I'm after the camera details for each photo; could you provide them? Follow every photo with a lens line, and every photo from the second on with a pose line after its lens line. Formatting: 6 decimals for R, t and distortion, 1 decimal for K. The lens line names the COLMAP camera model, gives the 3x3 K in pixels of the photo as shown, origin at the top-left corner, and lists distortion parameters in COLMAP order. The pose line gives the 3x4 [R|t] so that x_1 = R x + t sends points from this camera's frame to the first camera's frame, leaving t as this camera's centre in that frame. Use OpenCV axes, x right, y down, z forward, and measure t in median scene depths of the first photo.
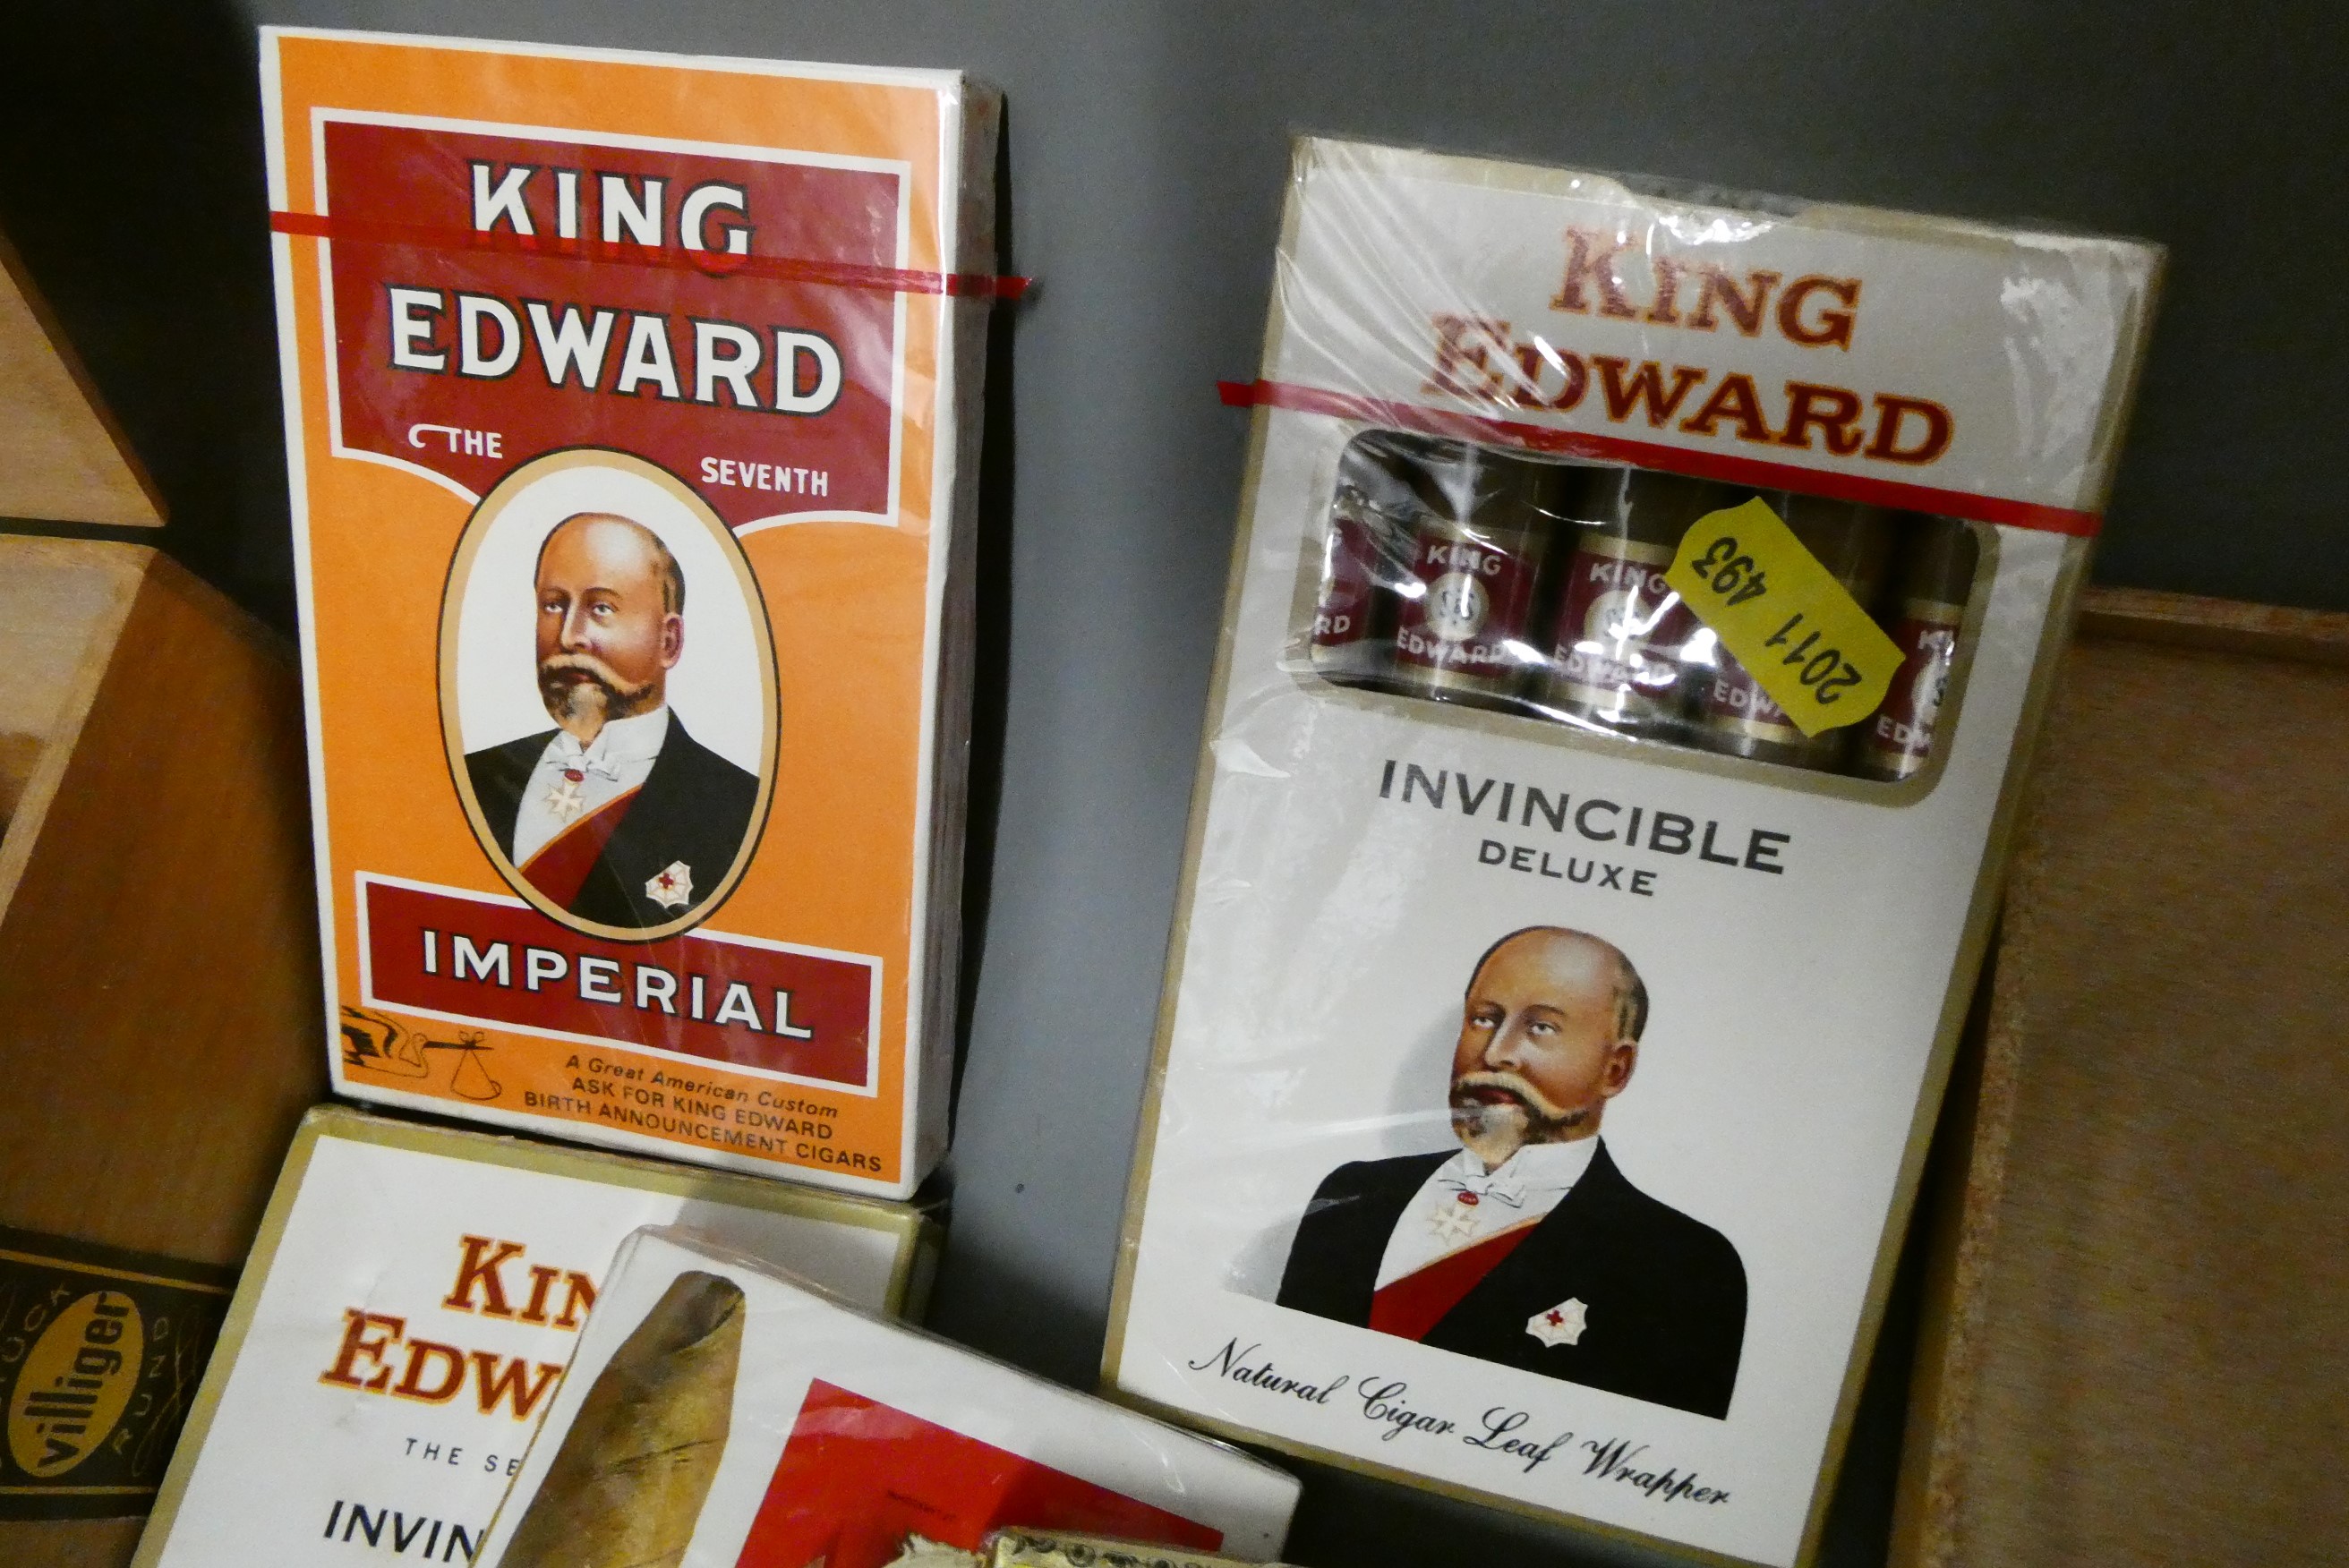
lens RADIAL K [[1718.4, 0, 1174.5], [0, 1718.4, 784.0], [0, 0, 1]] dist [-0.000152, -0.005819]
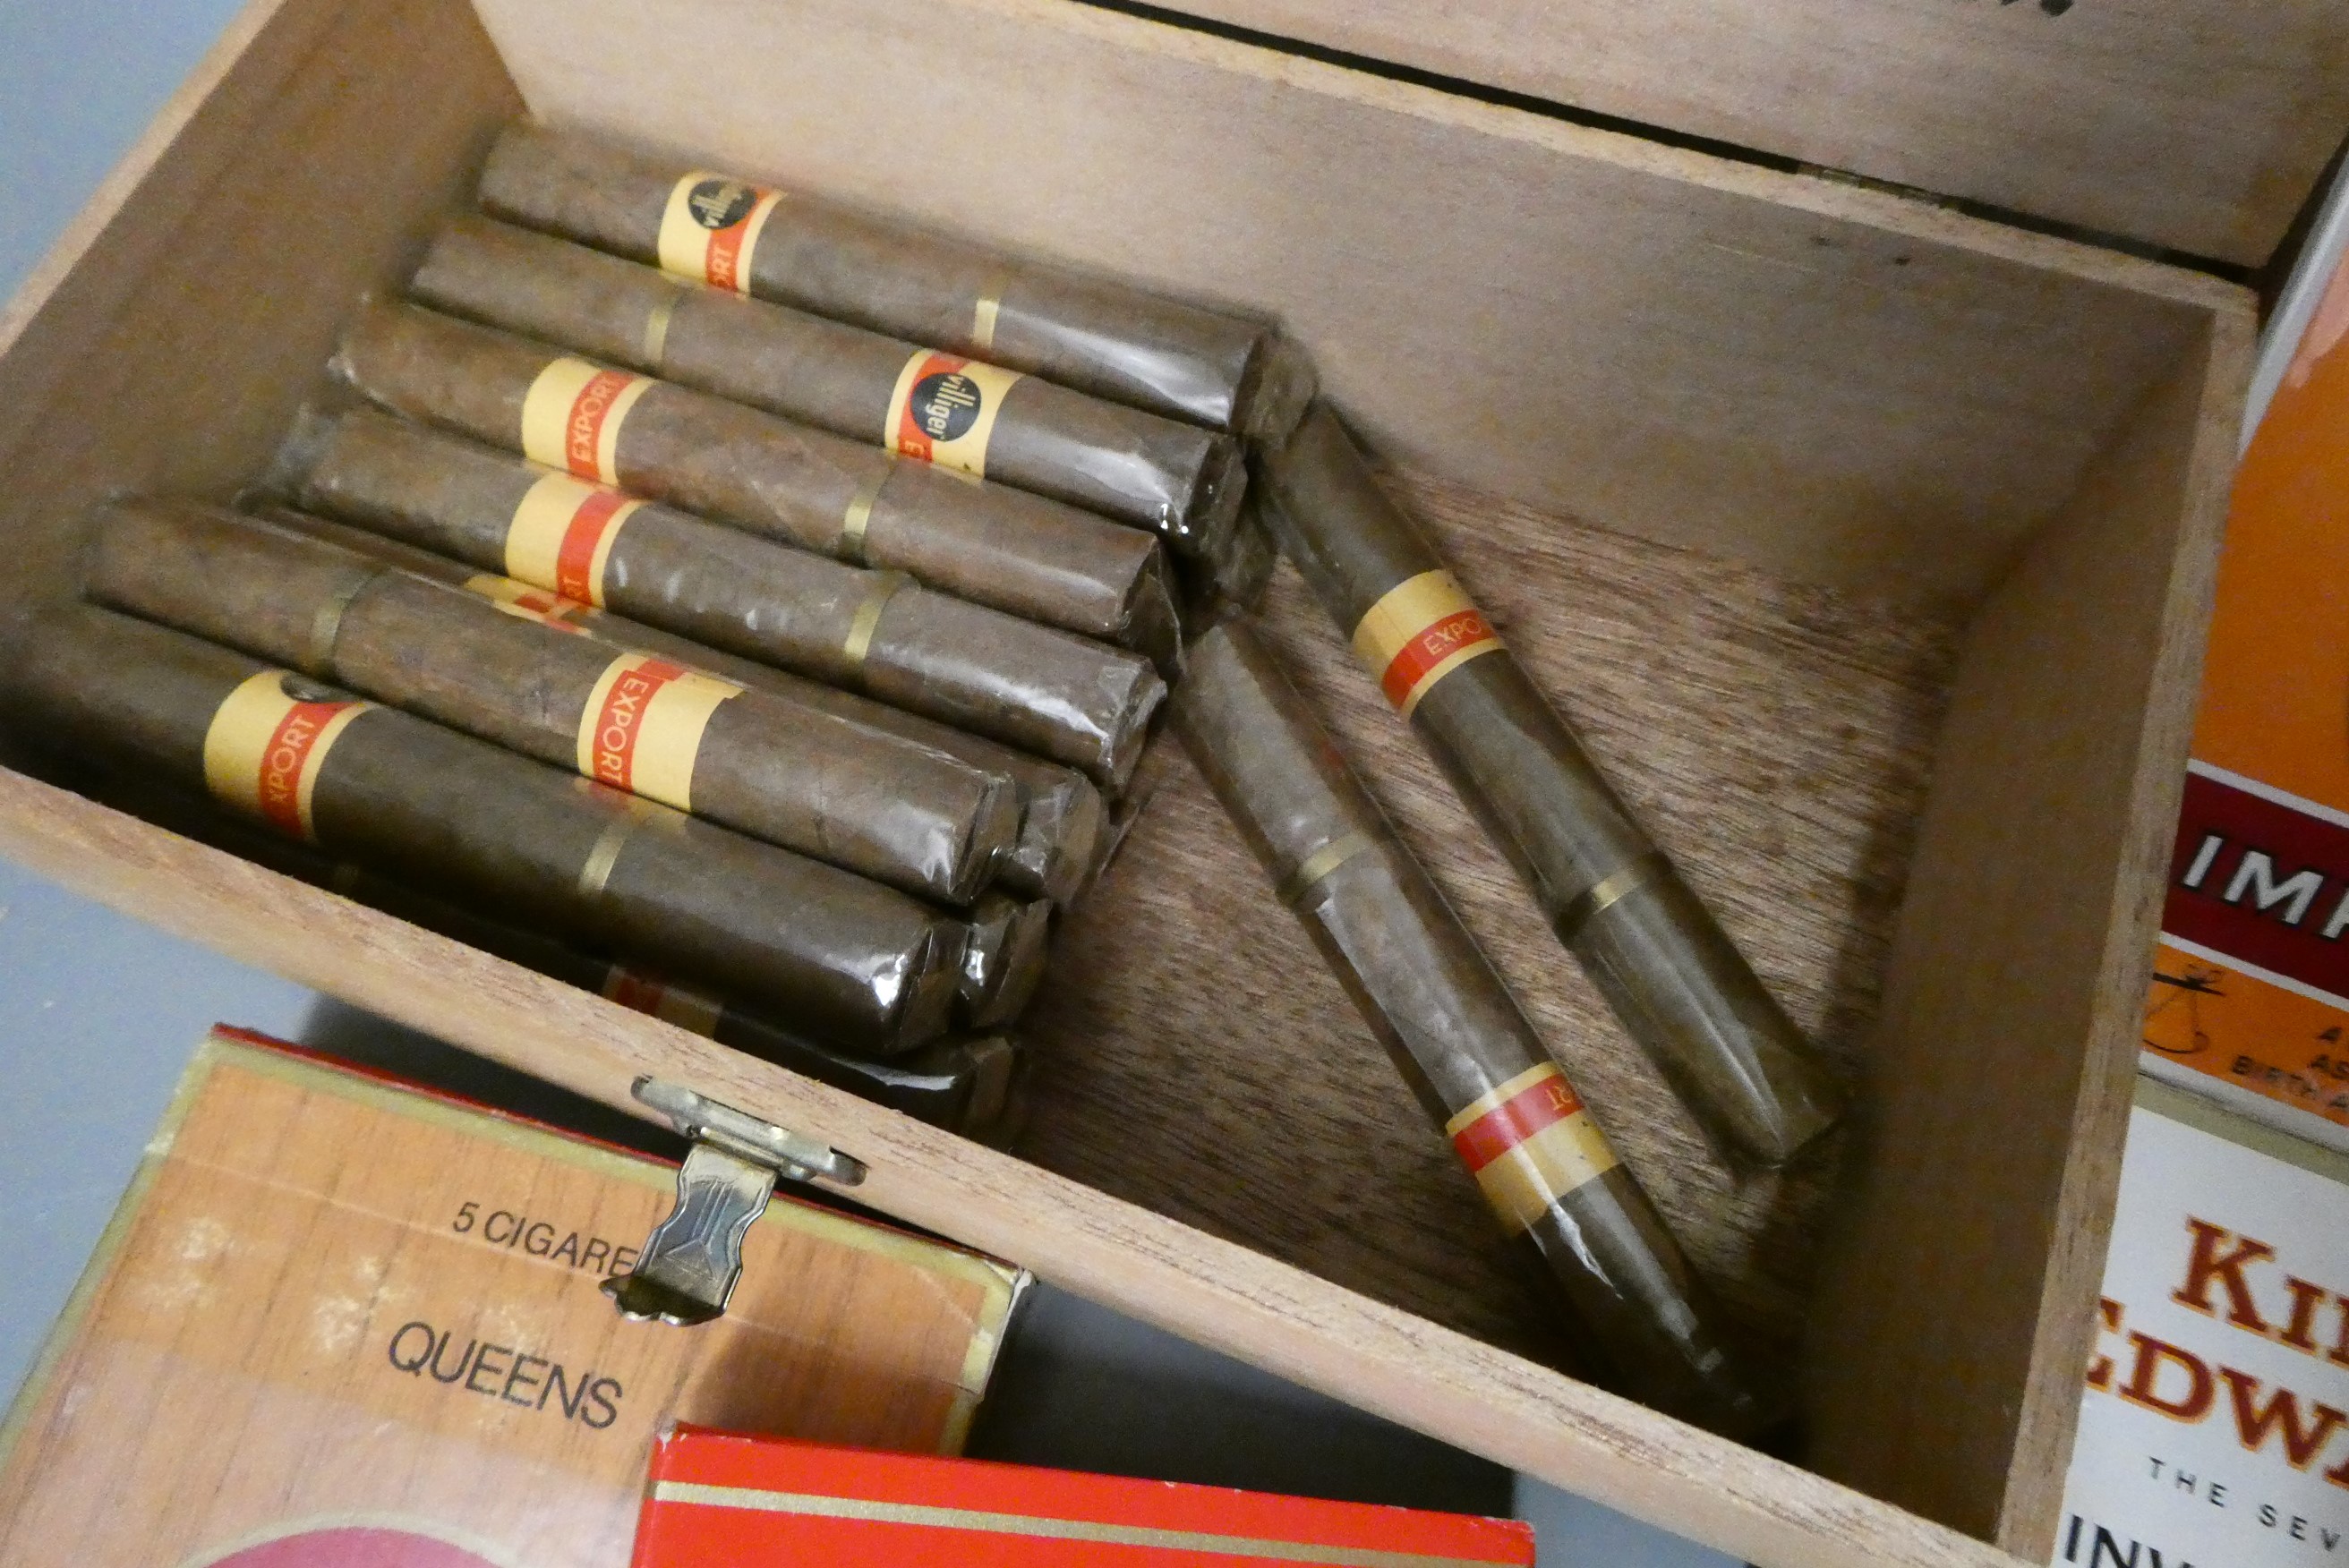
lens RADIAL K [[1718.4, 0, 1174.5], [0, 1718.4, 784.0], [0, 0, 1]] dist [-0.000152, -0.005819]
pose [[0.972695, 0.228556, -0.040327, -0.902150], [-0.228238, 0.973527, 0.012385, 0.167128], [0.042091, -0.002843, 0.999110, 0.184605]]
